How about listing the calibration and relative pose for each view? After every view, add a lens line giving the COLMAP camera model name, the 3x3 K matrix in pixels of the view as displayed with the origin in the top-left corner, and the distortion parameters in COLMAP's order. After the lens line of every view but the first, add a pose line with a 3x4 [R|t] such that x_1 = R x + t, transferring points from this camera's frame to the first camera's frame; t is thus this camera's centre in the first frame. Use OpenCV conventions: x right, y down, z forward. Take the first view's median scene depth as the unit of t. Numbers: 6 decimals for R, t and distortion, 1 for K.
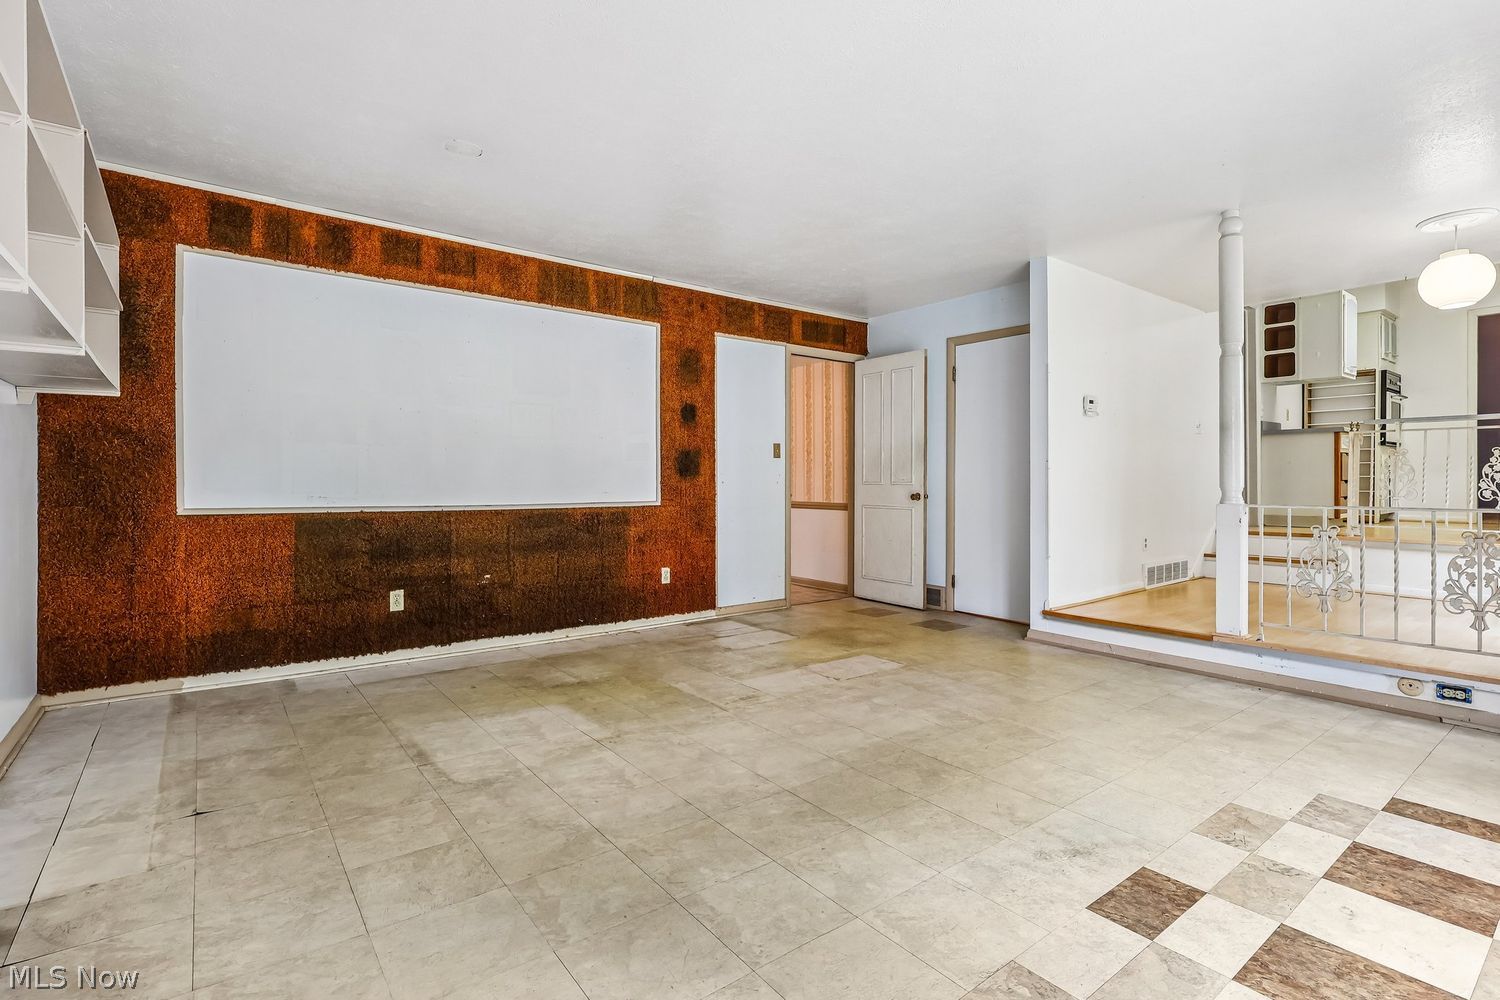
lens RADIAL K [[722.7, 0, 753.4], [0, 722.7, 487.1], [0, 0, 1]] dist [-0.001558, -0.000070]
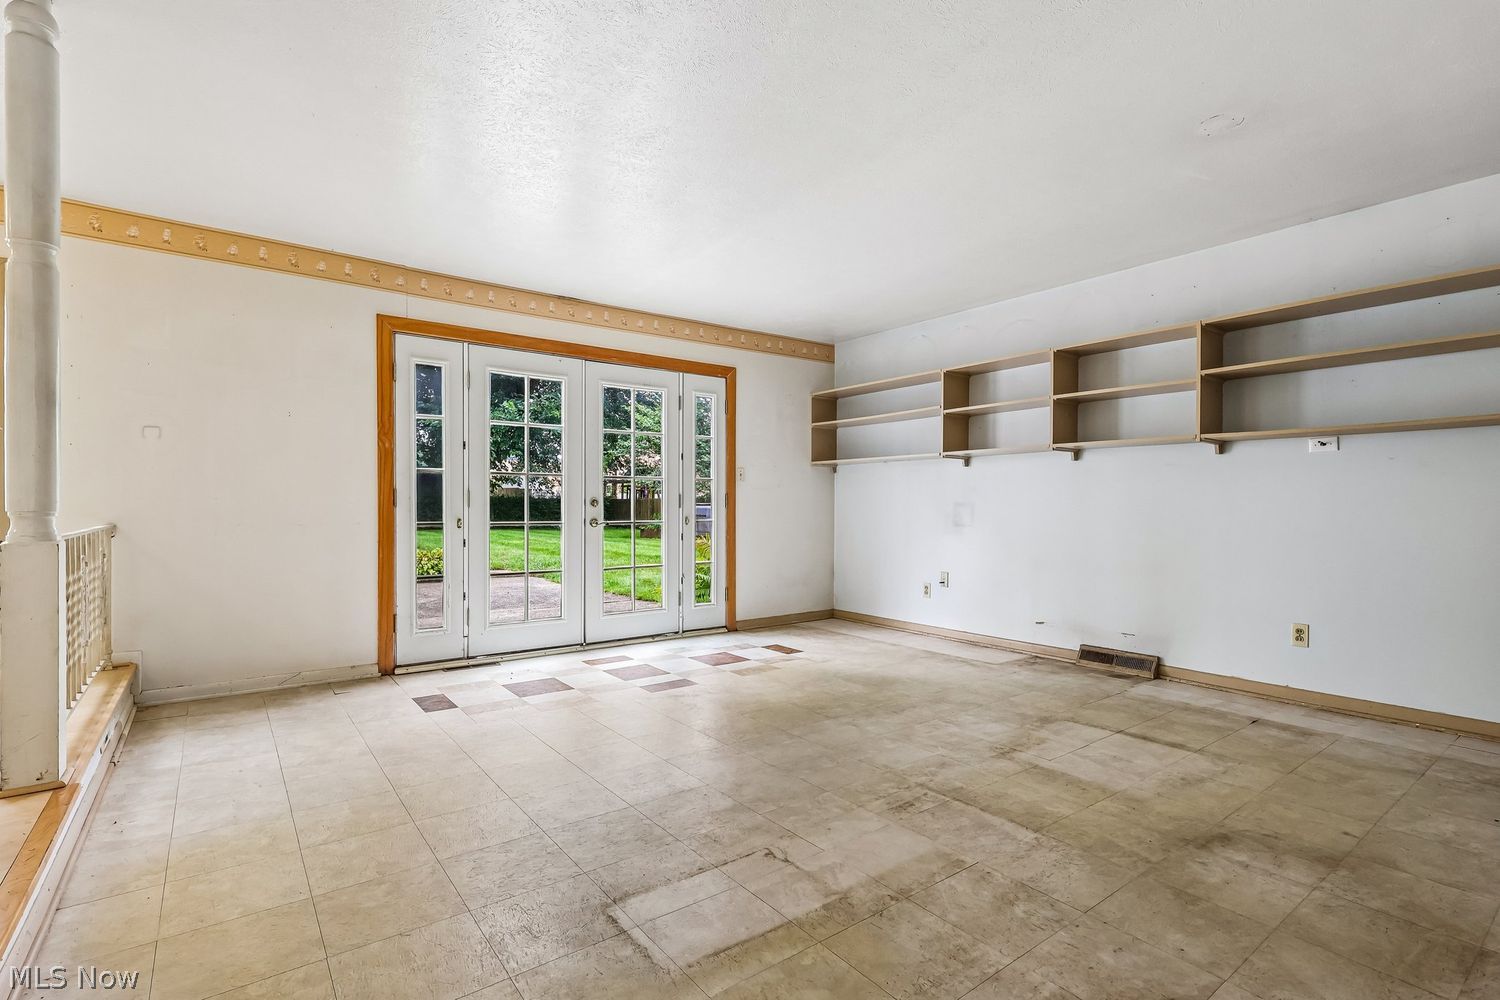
lens RADIAL K [[702.3, 0, 748.1], [0, 702.3, 509.4], [0, 0, 1]] dist [-0.002114, 0.000061]
pose [[-0.999853, -0.009348, 0.014353, 0.169845], [-0.009136, 0.999850, 0.014739, -0.015447], [-0.014488, 0.014606, -0.999788, 2.058700]]
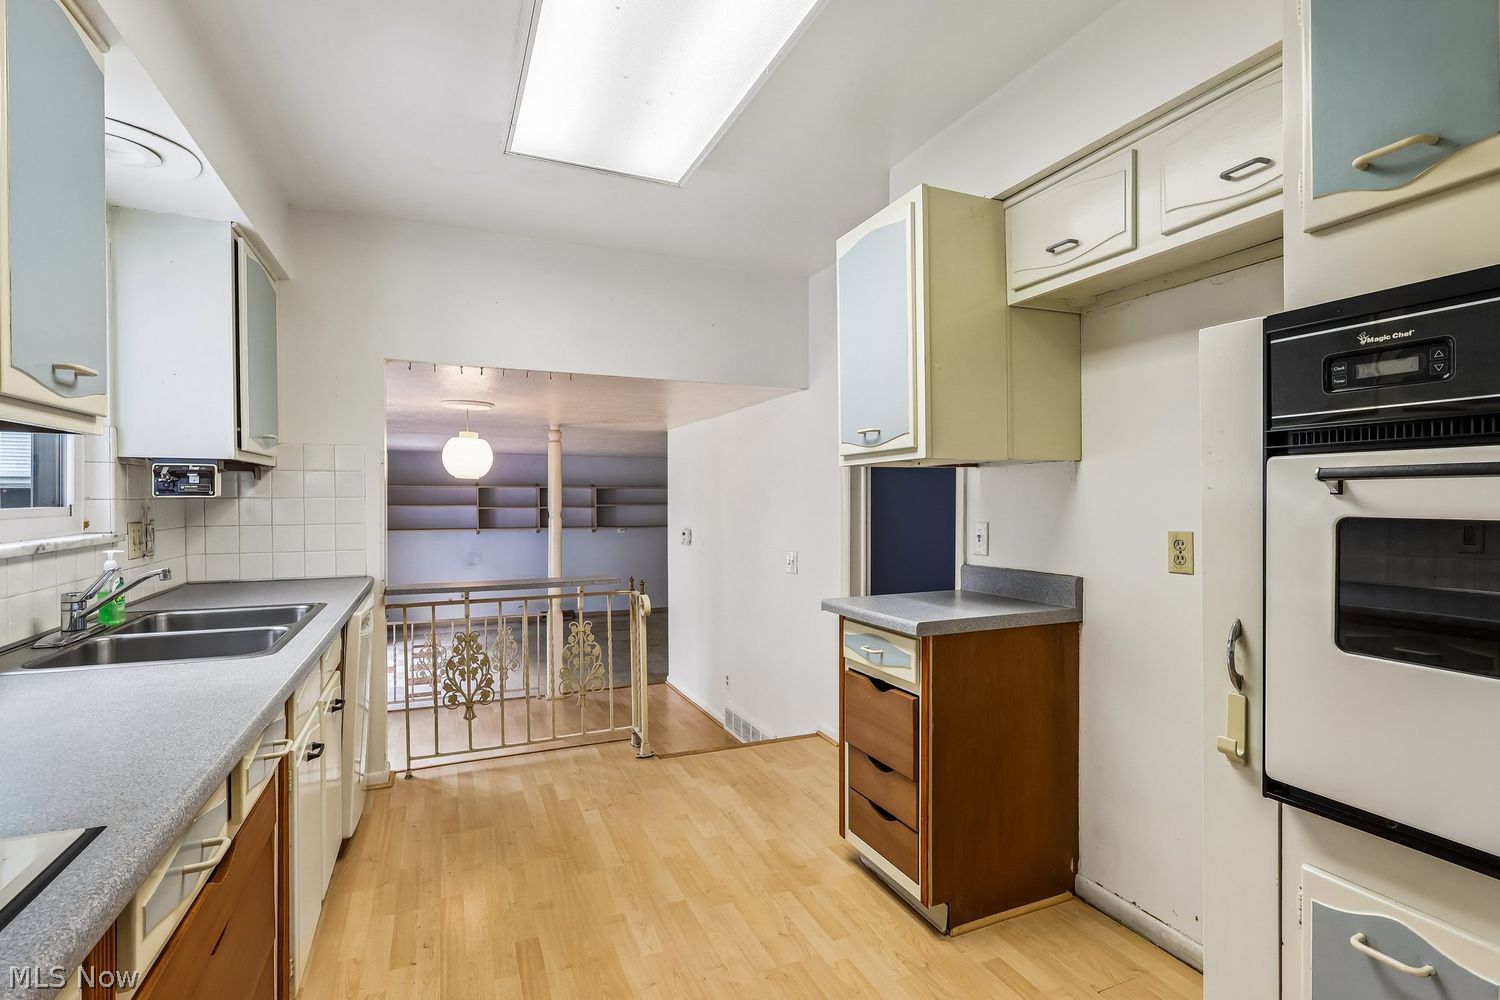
lens RADIAL K [[695.1, 0, 750.0], [0, 695.1, 500.0], [0, 0, 1]] dist [-0.000675, 0.000120]
pose [[-0.240934, 0.000033, -0.970541, 2.764923], [-0.014192, 0.999893, 0.003557, -0.315893], [0.970438, 0.014631, -0.240908, 2.411320]]
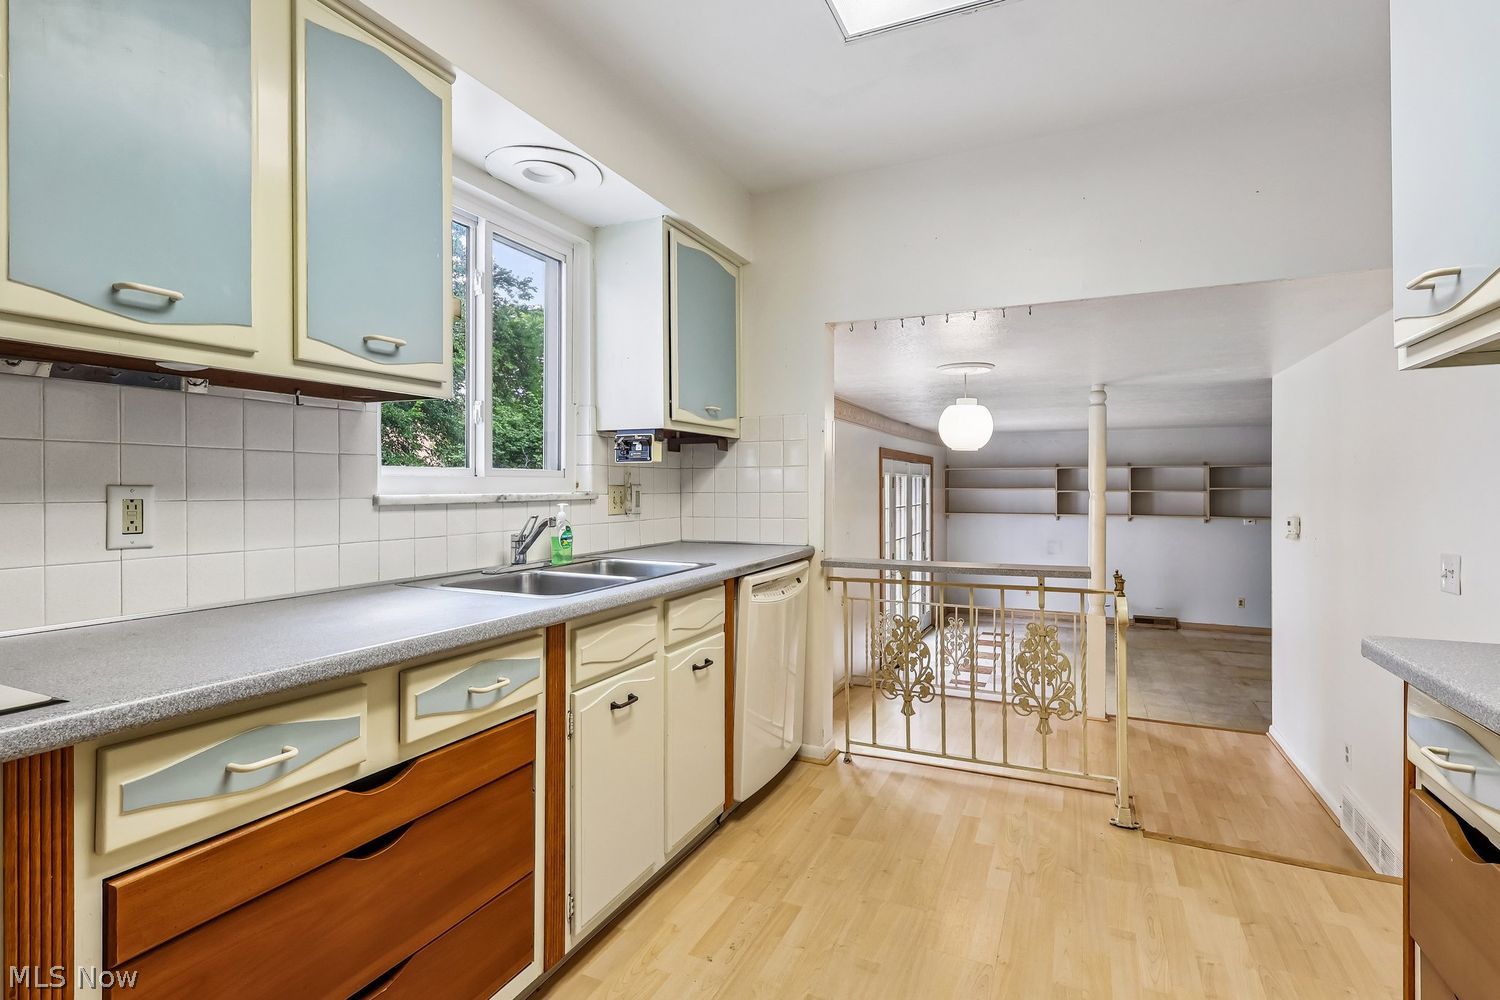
lens RADIAL K [[722.7, 0, 753.4], [0, 722.7, 487.1], [0, 0, 1]] dist [-0.001558, -0.000070]
pose [[-0.886203, -0.002183, -0.463292, 2.453377], [-0.007911, 0.999914, 0.010420, -0.286140], [0.463230, 0.012899, -0.886144, 2.520651]]
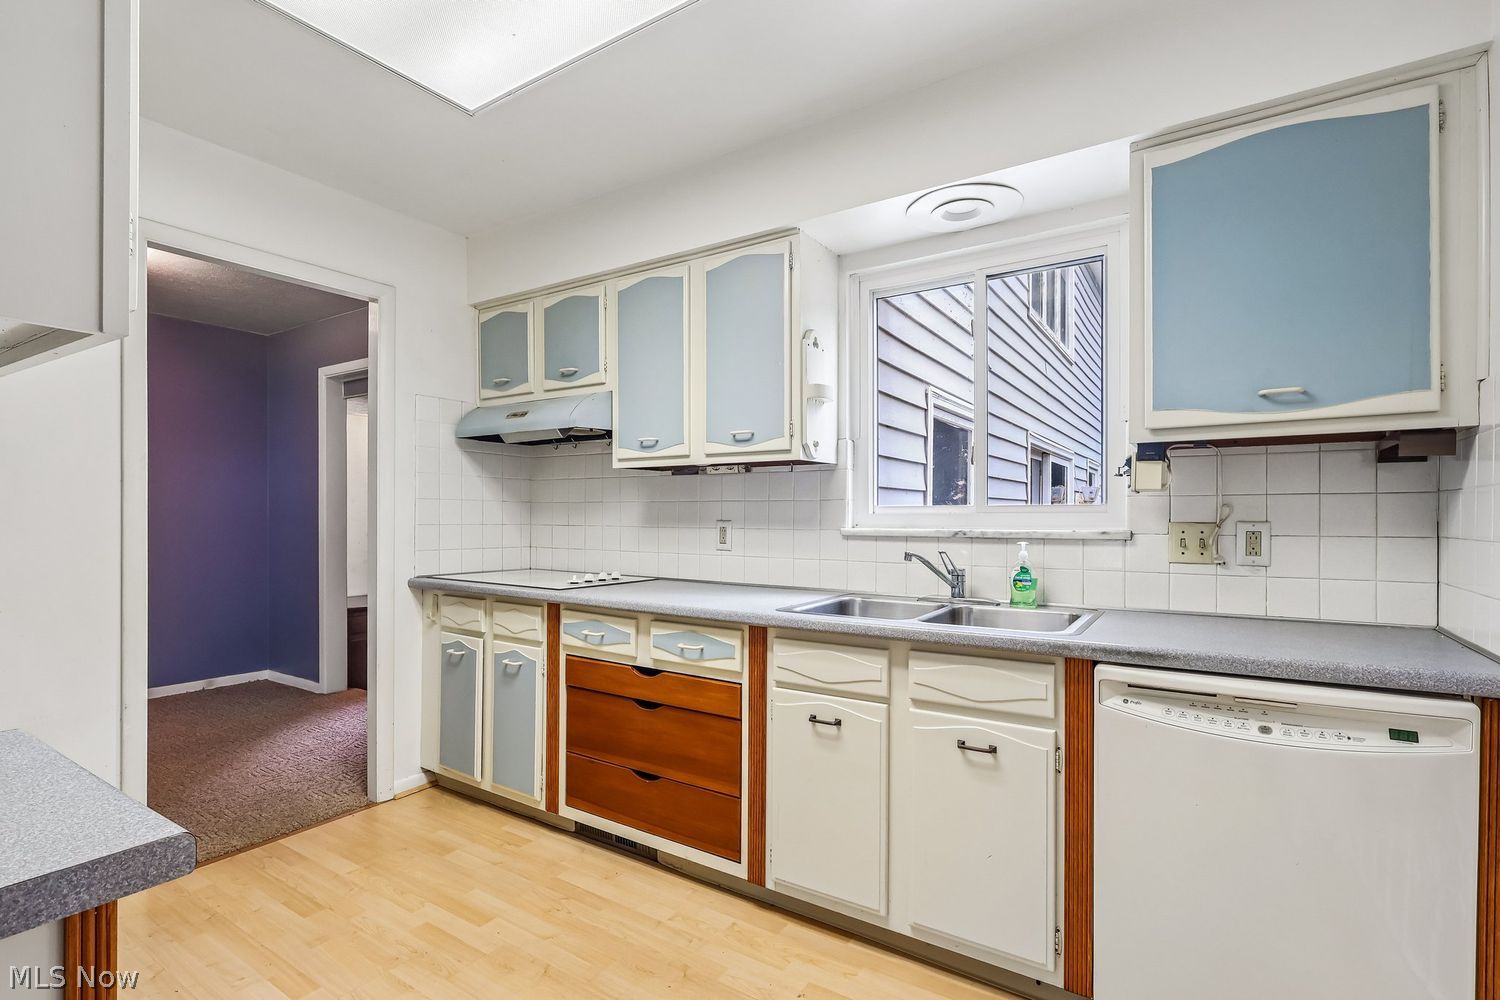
lens RADIAL K [[713.2, 0, 744.7], [0, 713.2, 522.2], [0, 0, 1]] dist [-0.004111, -0.000363]
pose [[-0.319864, -0.011556, 0.947393, 1.602577], [0.008827, 0.999846, 0.015176, -0.291735], [-0.947422, 0.013217, -0.319713, 2.183609]]
